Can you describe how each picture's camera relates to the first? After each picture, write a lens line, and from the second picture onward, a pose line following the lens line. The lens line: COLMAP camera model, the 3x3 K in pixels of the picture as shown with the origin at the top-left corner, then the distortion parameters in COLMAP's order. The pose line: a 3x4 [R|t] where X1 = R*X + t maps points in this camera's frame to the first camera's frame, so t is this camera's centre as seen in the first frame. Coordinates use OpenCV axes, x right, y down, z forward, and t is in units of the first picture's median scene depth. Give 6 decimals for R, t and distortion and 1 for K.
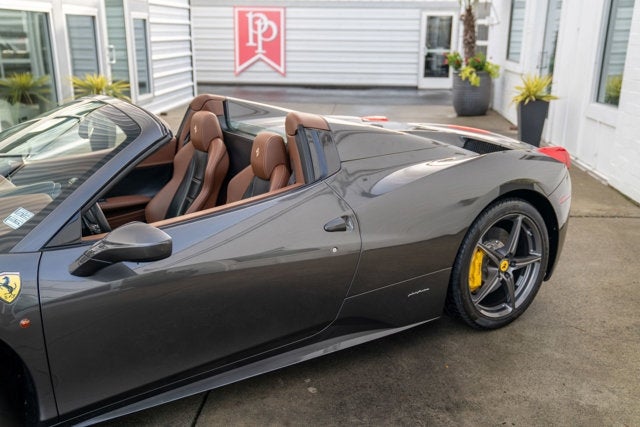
lens RADIAL K [[660.5, 0, 326.7], [0, 660.5, 212.6], [0, 0, 1]] dist [0.037238, 0.015833]
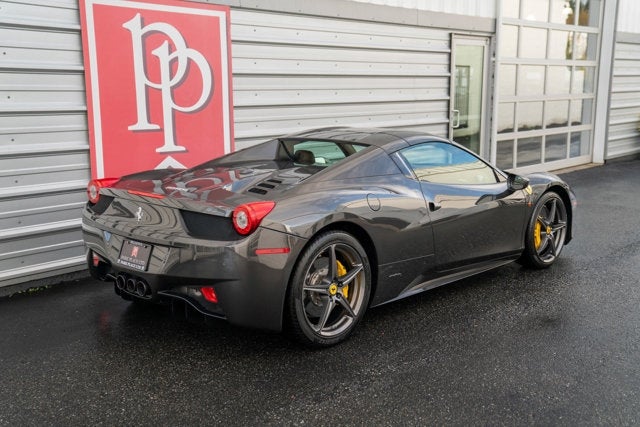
lens RADIAL K [[711.0, 0, 320.0], [0, 711.0, 213.5], [0, 0, 1]] dist [0.081801, -0.007995]
pose [[0.607364, -0.153843, 0.779385, -0.319961], [0.223348, 0.974567, 0.018318, -0.209265], [-0.762381, 0.162948, 0.626278, 0.765919]]
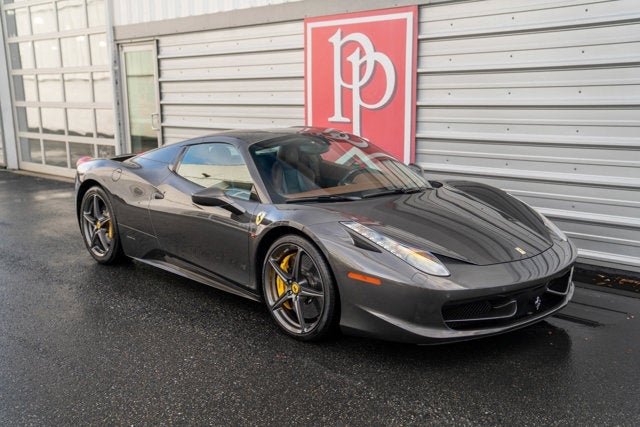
lens RADIAL K [[700.9, 0, 321.6], [0, 700.9, 222.3], [0, 0, 1]] dist [0.068690, 0.019468]
pose [[0.761357, 0.099269, -0.640688, 0.131819], [-0.151382, 0.988112, -0.026794, -0.189990], [0.630412, 0.117389, 0.767334, 0.719552]]
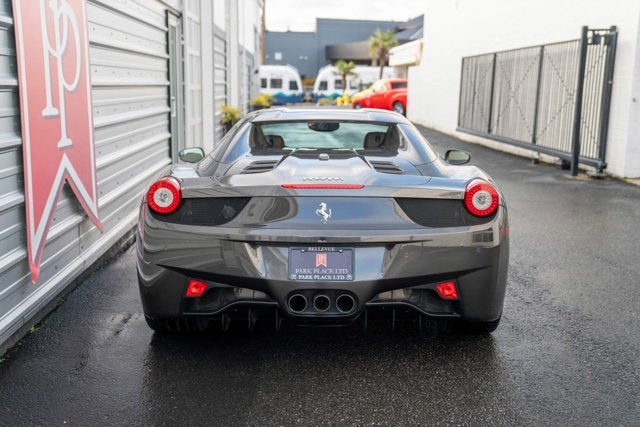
lens RADIAL K [[780.3, 0, 329.0], [0, 780.3, 212.8], [0, 0, 1]] dist [0.117849, 0.012893]
pose [[-0.118987, -0.173277, 0.977659, -0.368970], [0.256272, 0.945931, 0.198844, -0.255261], [-0.959253, 0.274207, -0.068147, 0.959612]]
